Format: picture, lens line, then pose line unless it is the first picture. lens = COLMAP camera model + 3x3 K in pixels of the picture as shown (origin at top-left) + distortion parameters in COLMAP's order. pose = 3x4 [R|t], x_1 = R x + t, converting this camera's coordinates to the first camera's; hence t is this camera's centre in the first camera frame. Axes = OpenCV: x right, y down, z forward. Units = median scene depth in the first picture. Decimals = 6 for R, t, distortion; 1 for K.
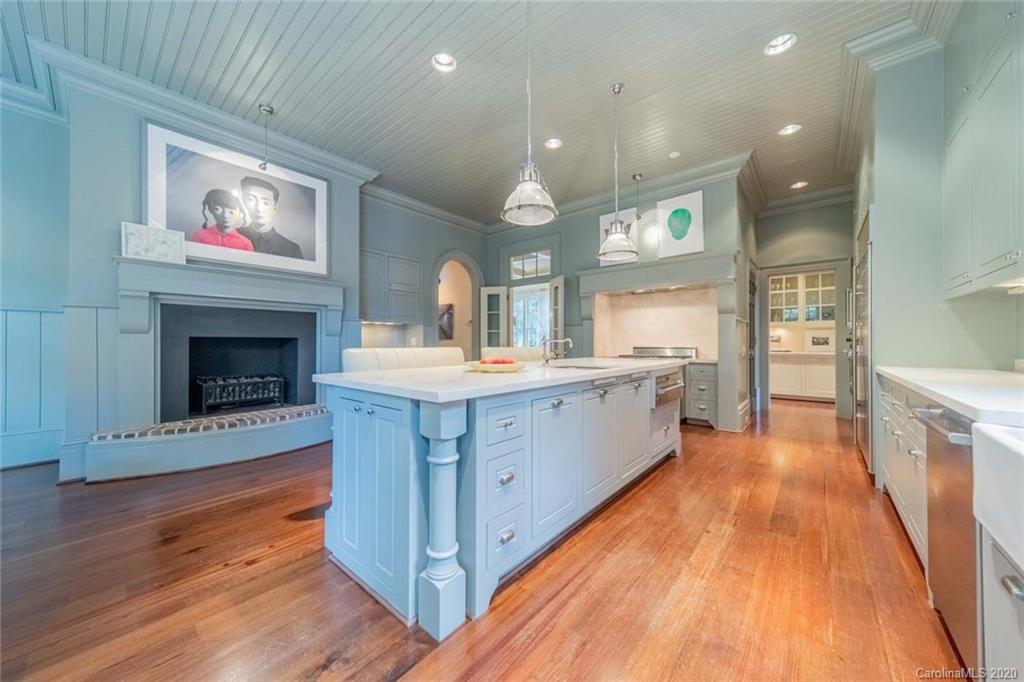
lens RADIAL K [[358.8, 0, 514.3], [0, 358.8, 341.2], [0, 0, 1]] dist [0.006040, -0.000044]
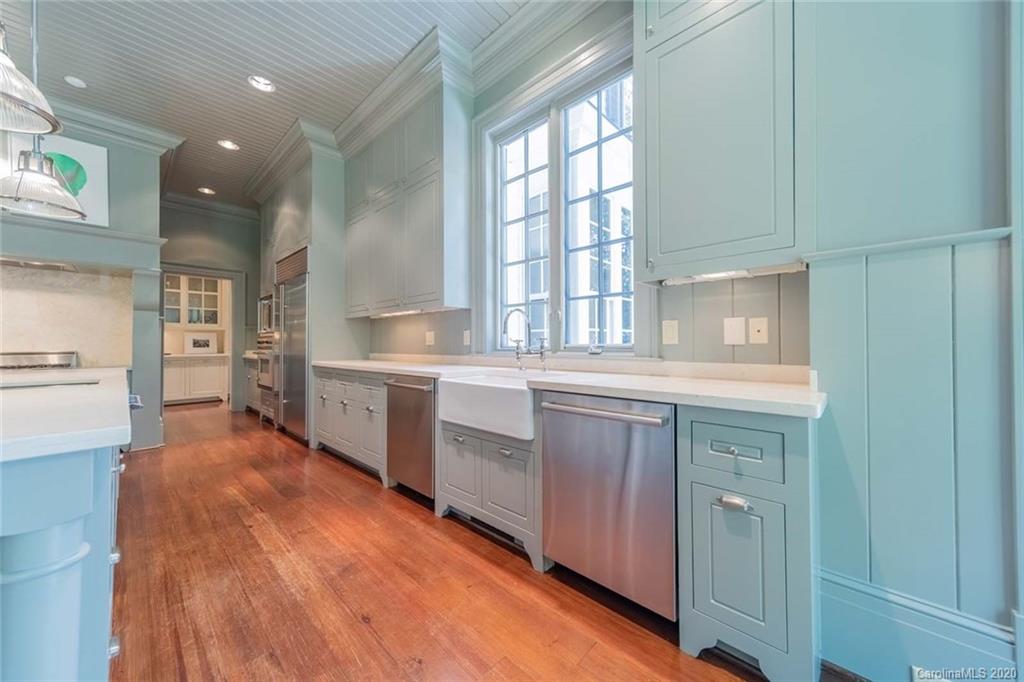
lens RADIAL K [[358.8, 0, 513.9], [0, 358.8, 341.2], [0, 0, 1]] dist [0.006040, -0.000044]
pose [[0.053279, 0.008139, 0.998546, -0.425325], [-0.001588, 0.999966, -0.008066, 0.001306], [-0.998578, -0.001156, 0.053290, 0.169621]]
